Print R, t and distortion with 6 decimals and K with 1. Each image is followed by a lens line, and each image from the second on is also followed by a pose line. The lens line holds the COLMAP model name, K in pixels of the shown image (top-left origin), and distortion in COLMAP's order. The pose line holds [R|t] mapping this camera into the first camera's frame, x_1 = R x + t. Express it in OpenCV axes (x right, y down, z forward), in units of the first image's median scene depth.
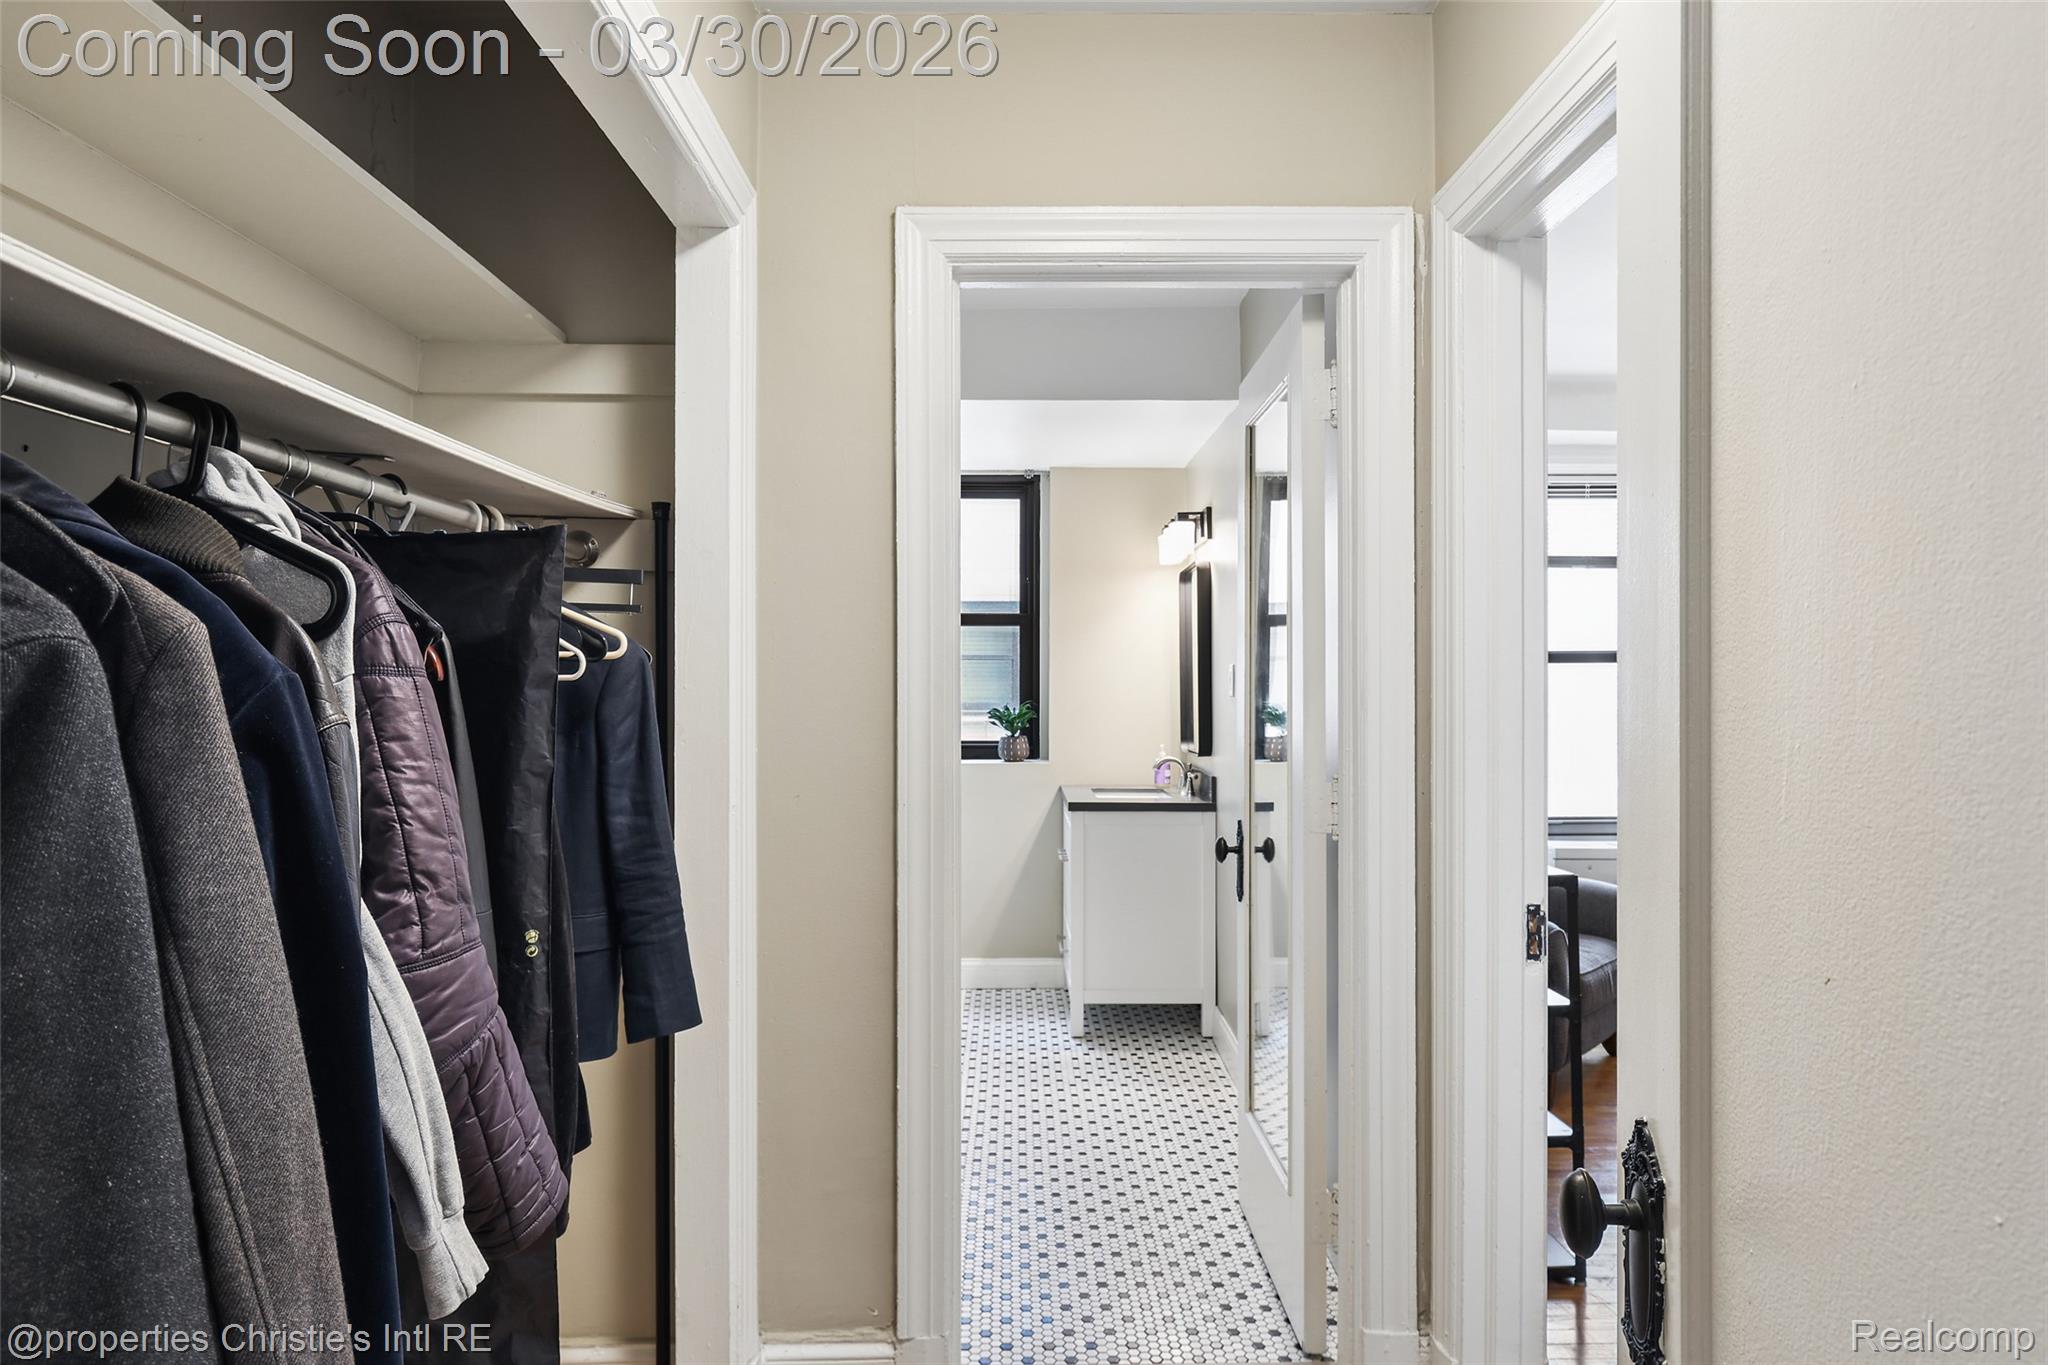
lens RADIAL K [[1297.1, 0, 1024.4], [0, 1297.1, 686.1], [0, 0, 1]] dist [-0.002627, -0.000283]
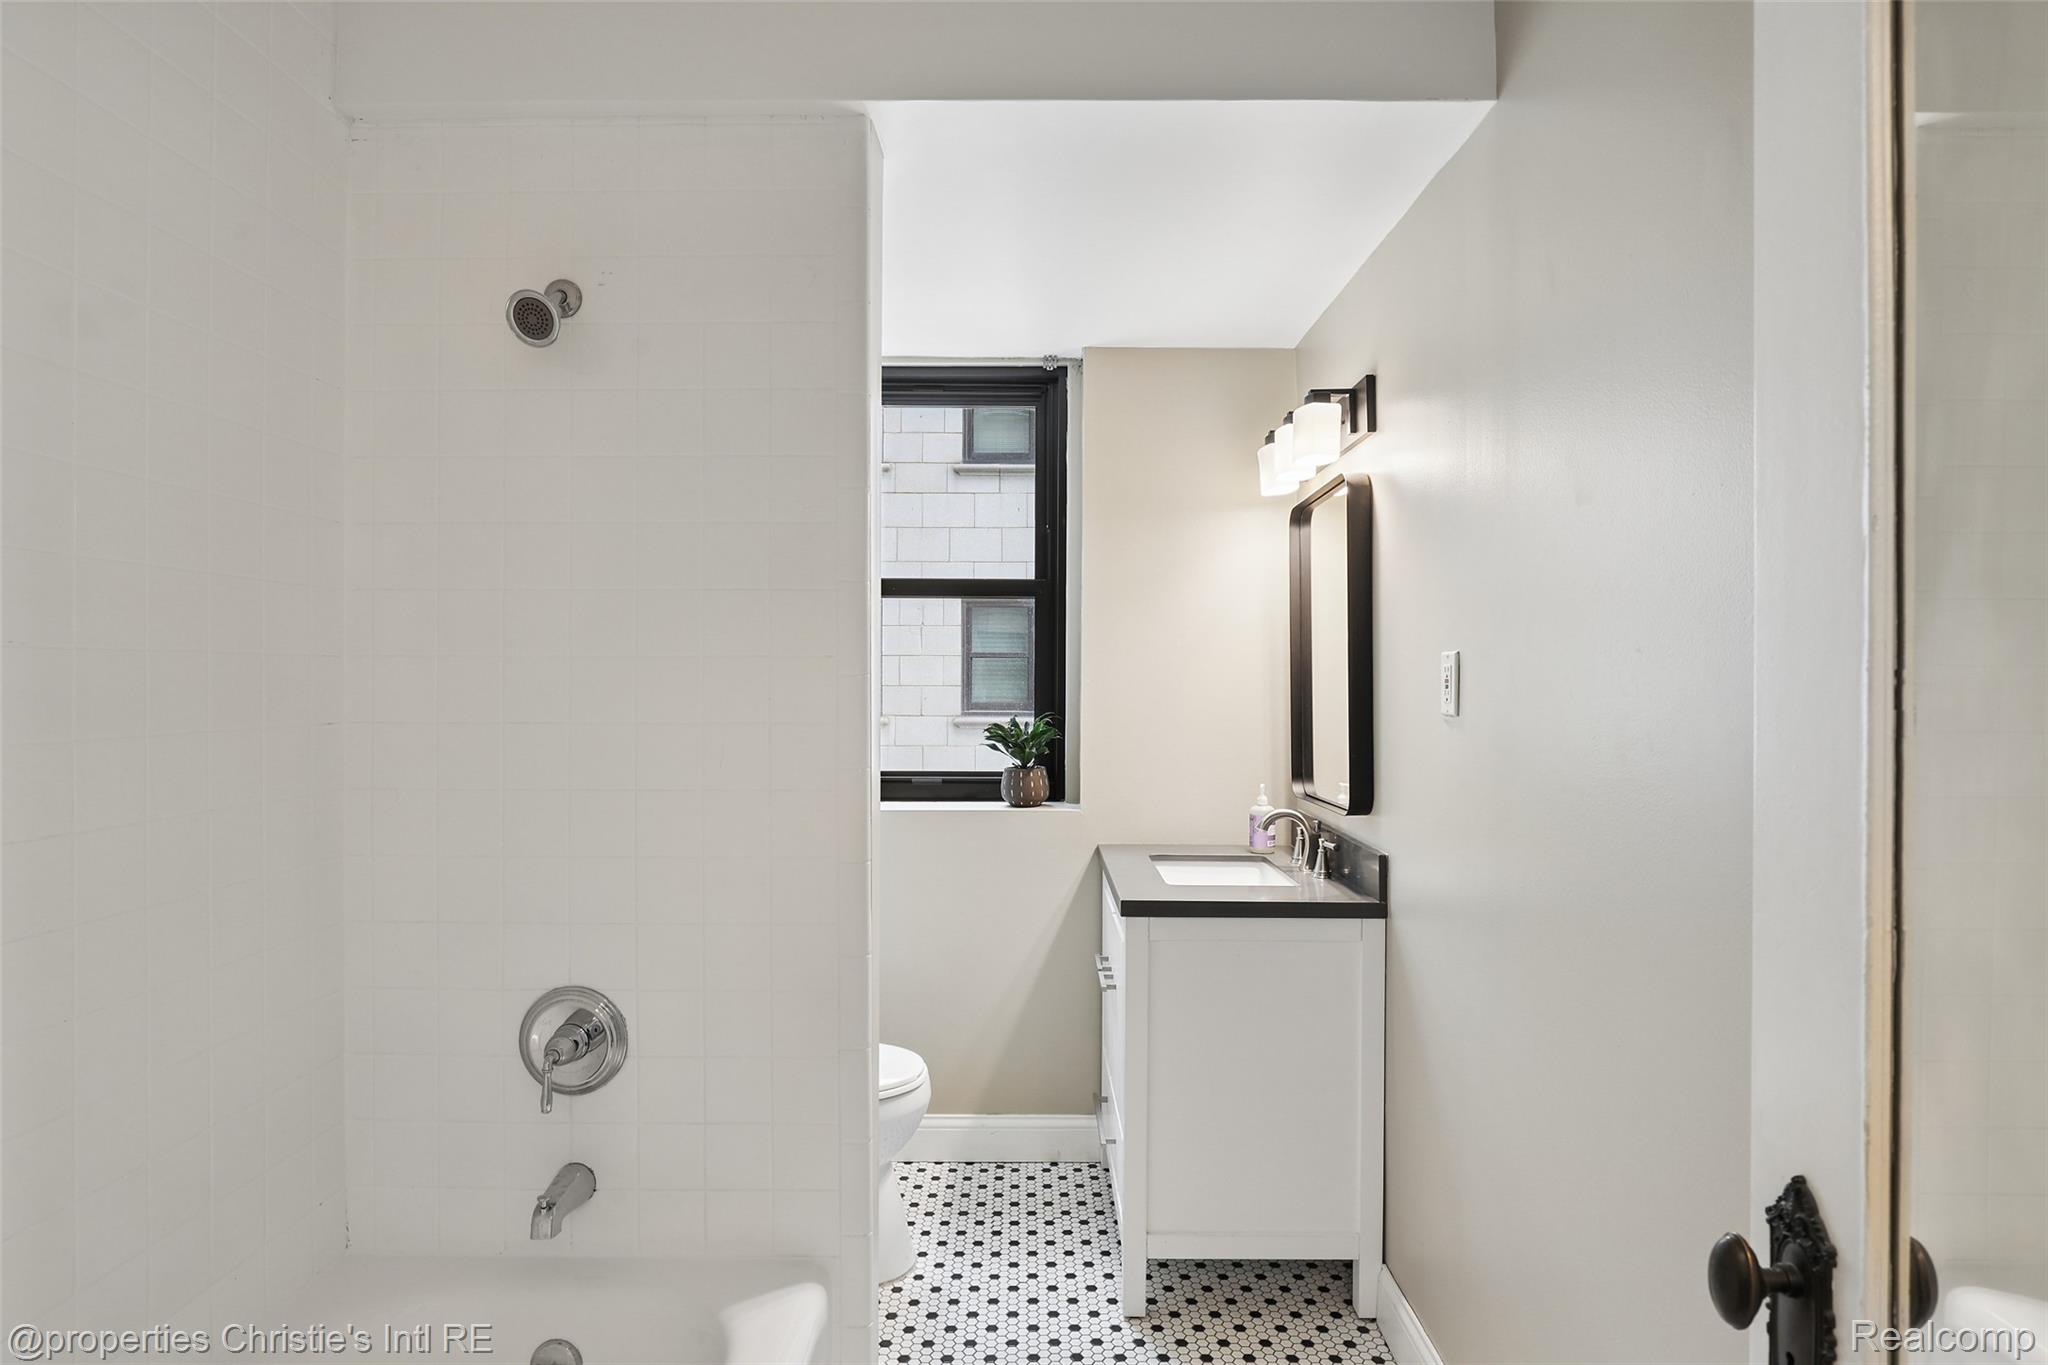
lens RADIAL K [[1109.8, 0, 1024.6], [0, 1109.8, 679.3], [0, 0, 1]] dist [0.001296, 0.000119]
pose [[0.999909, 0.003784, -0.012921, -0.001442], [-0.003765, 0.999992, 0.001549, -0.005638], [0.012927, -0.001500, 0.999915, 0.462123]]
